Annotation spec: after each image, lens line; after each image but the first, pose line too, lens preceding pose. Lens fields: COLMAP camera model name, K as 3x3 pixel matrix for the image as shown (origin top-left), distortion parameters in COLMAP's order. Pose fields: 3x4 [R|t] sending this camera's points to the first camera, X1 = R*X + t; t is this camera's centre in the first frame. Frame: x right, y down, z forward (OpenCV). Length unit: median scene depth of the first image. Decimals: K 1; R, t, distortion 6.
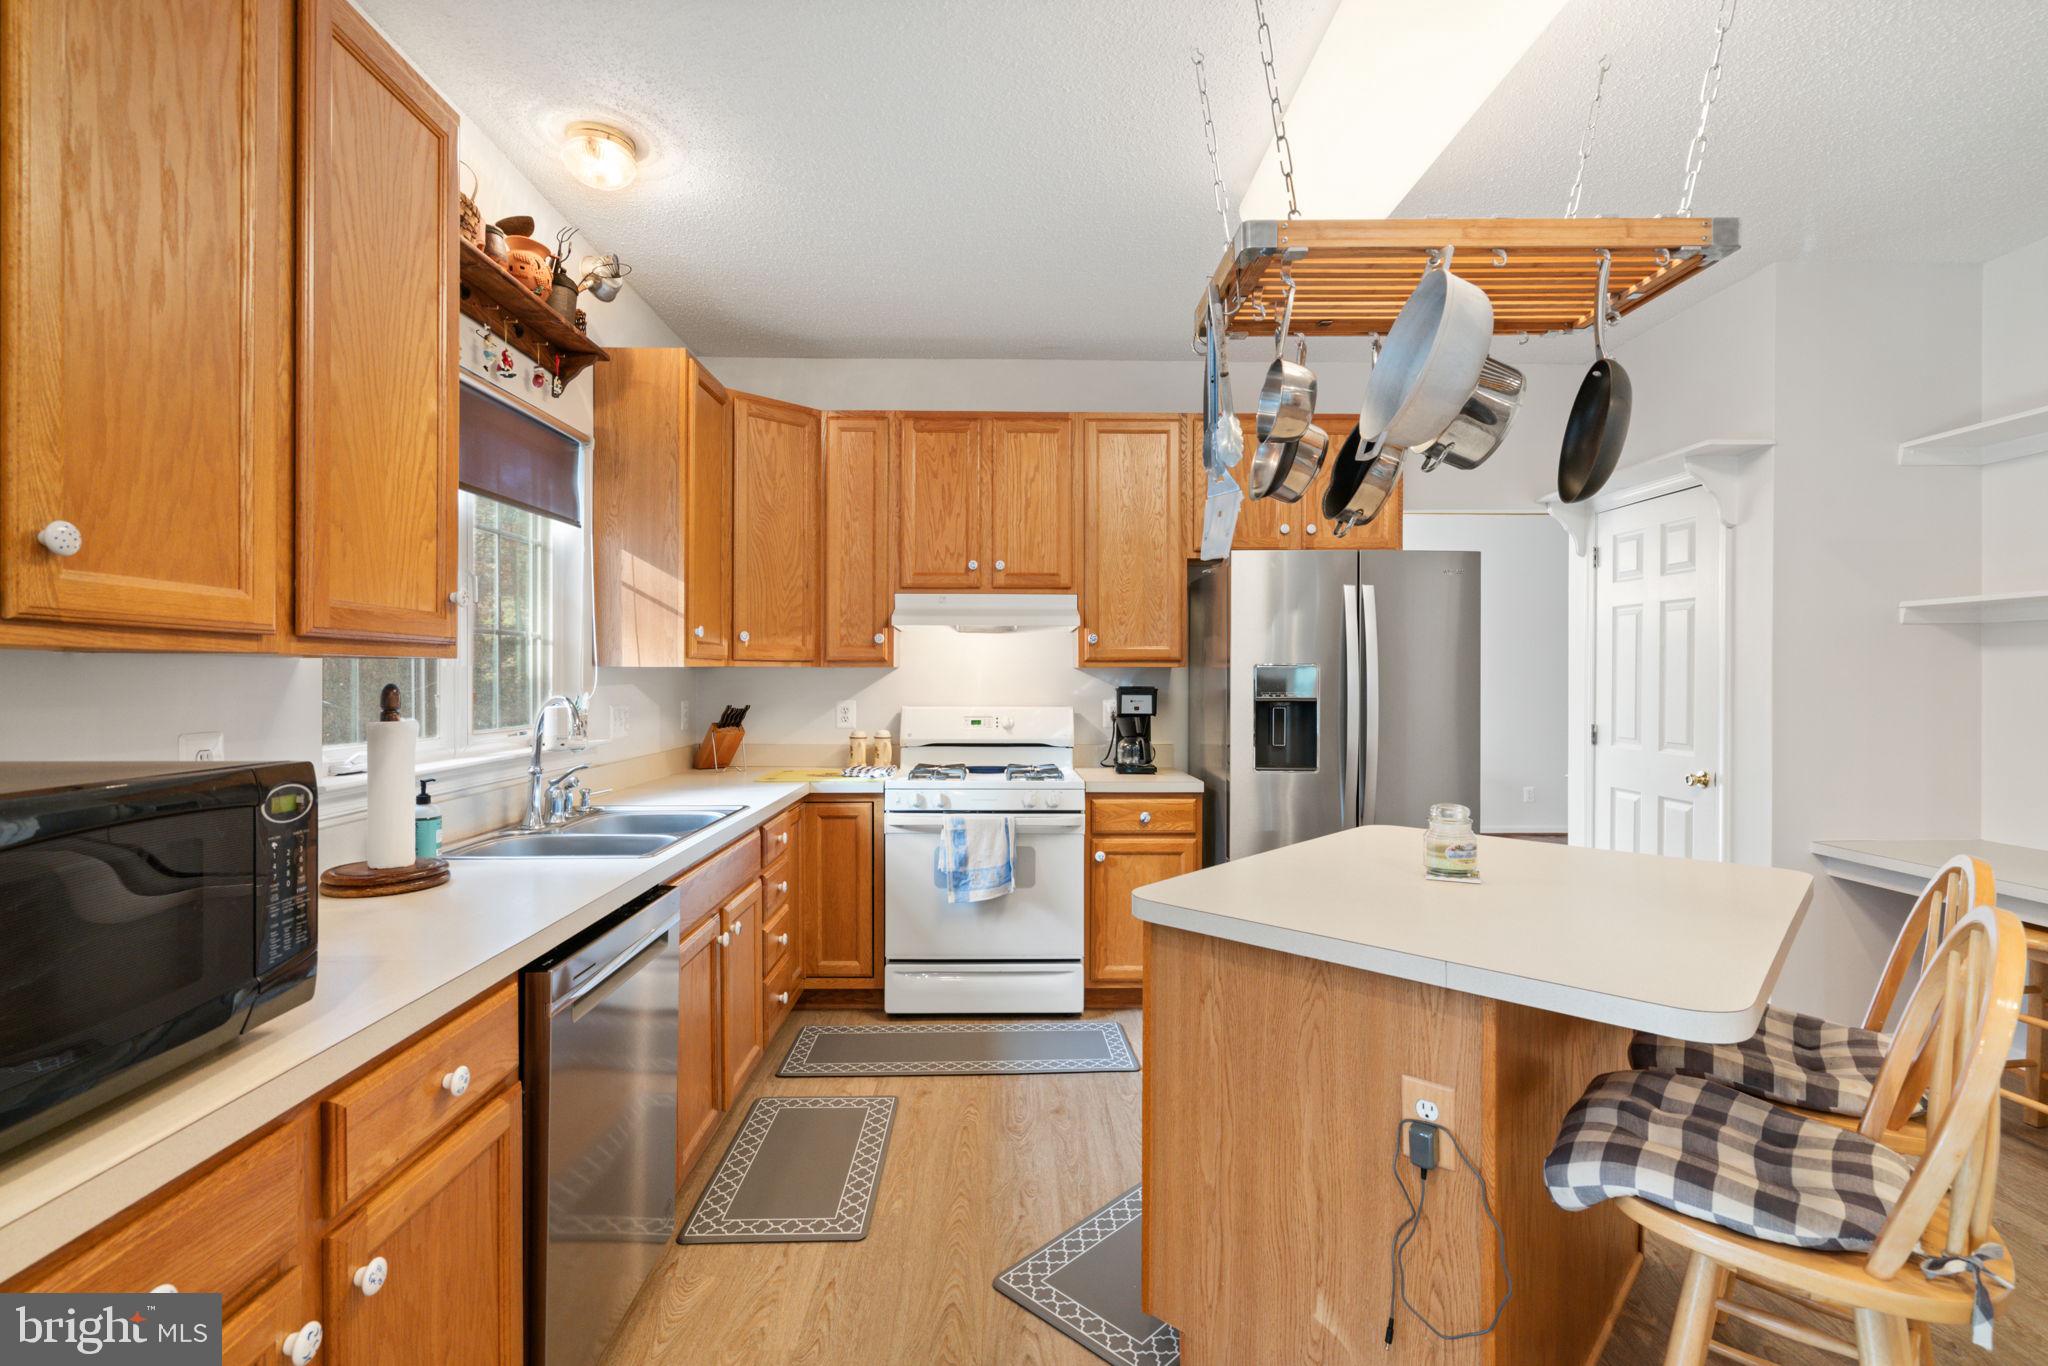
lens RADIAL K [[925.1, 0, 1013.0], [0, 925.1, 682.4], [0, 0, 1]] dist [-0.000565, 0.000730]
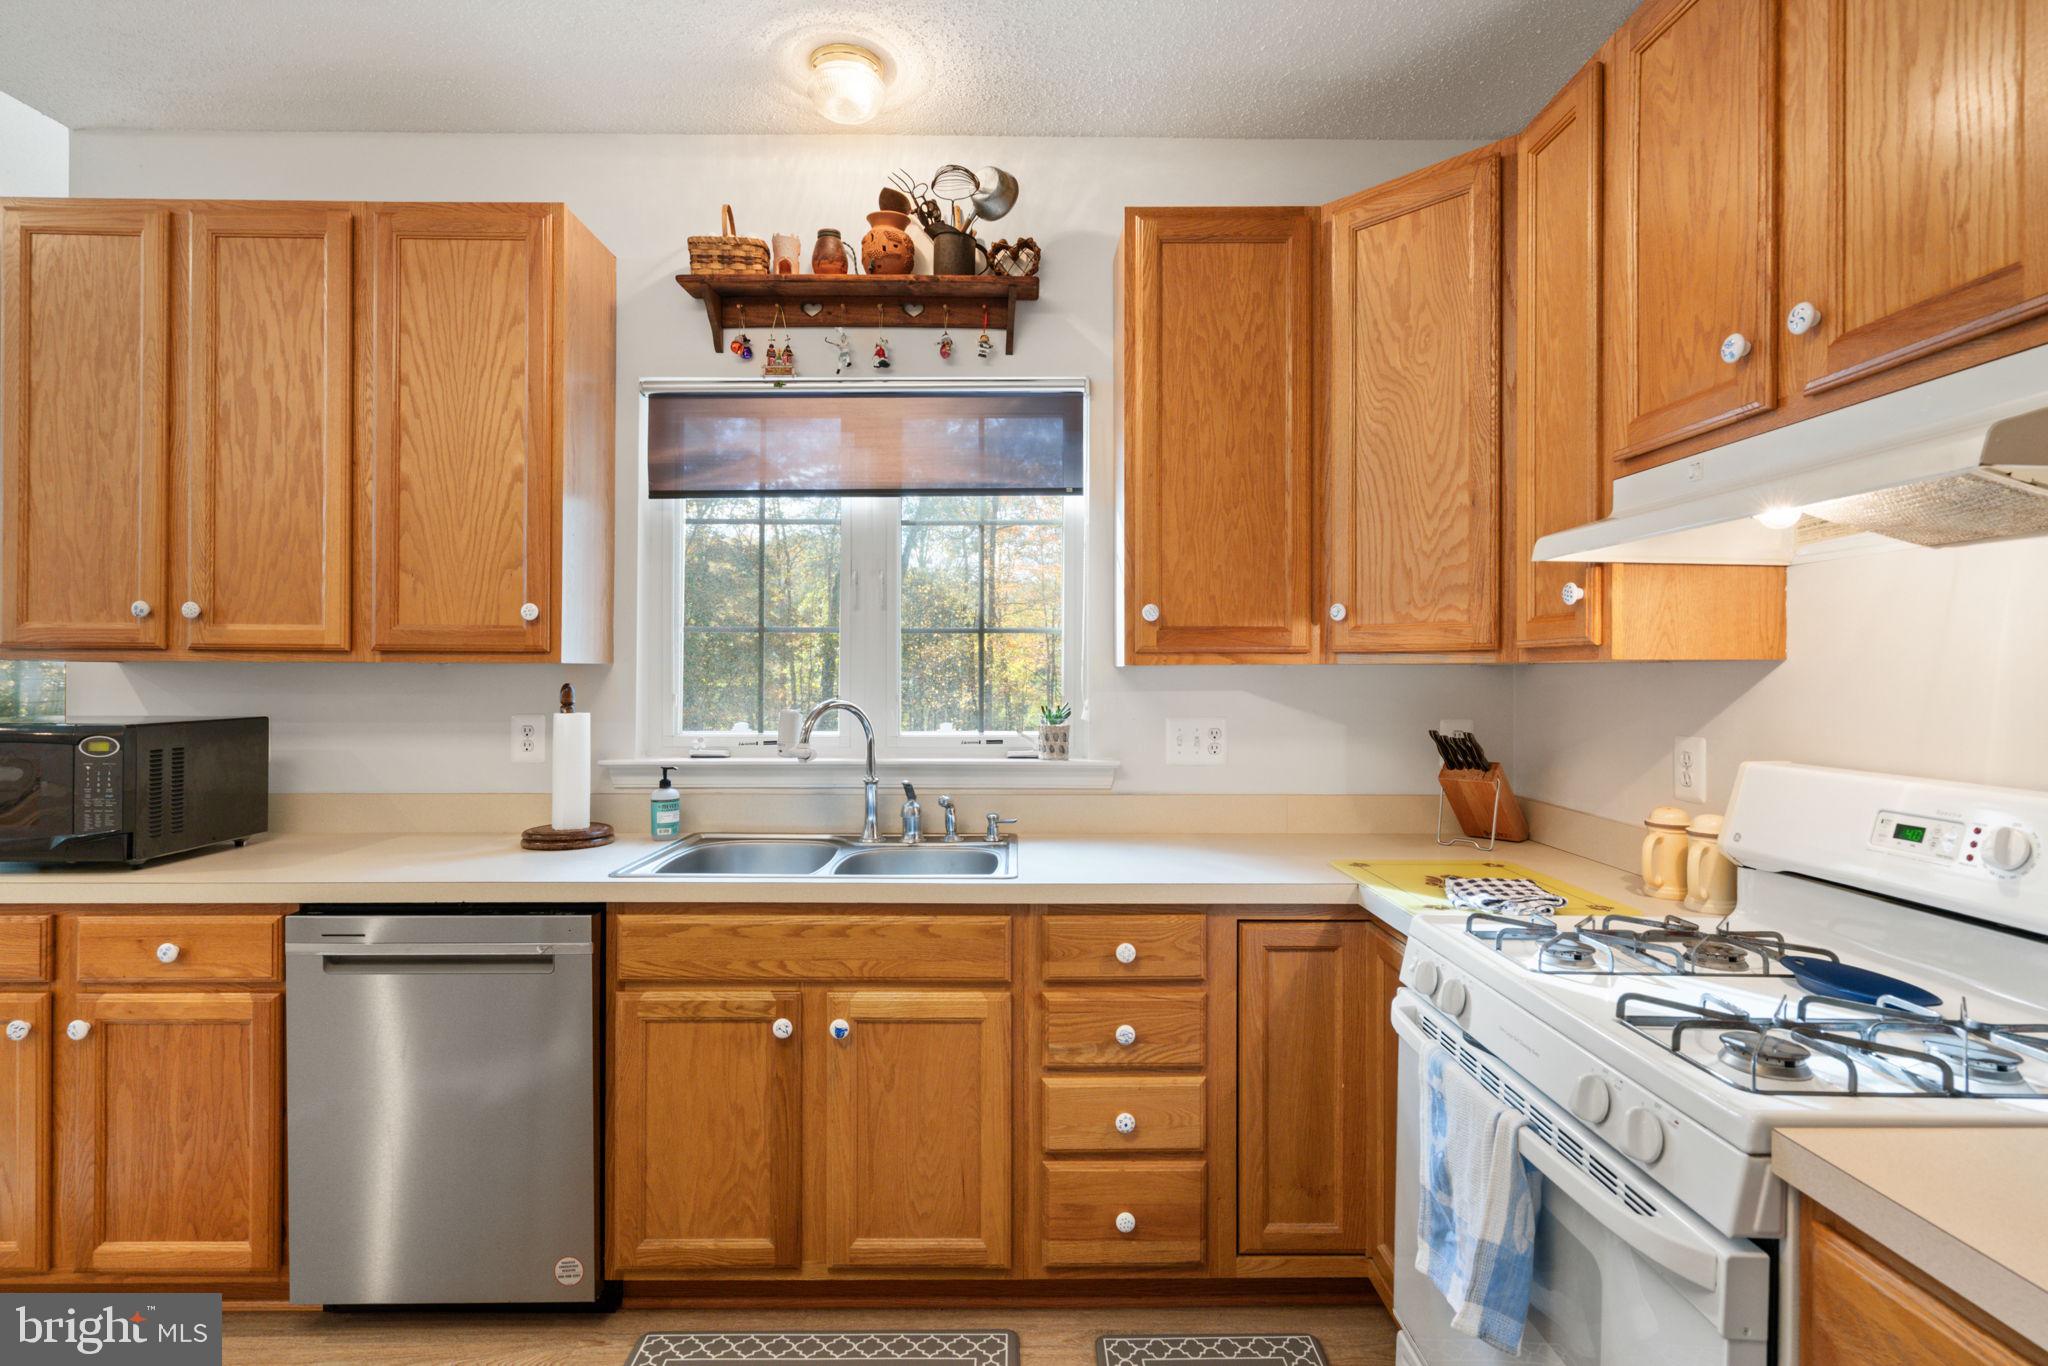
lens RADIAL K [[925.1, 0, 1013.0], [0, 925.1, 682.4], [0, 0, 1]] dist [-0.000565, 0.000730]
pose [[0.008196, 0.003670, -0.999960, 0.712656], [-0.009889, 0.999945, 0.003588, -0.012674], [0.999918, 0.009859, 0.008232, 1.898236]]
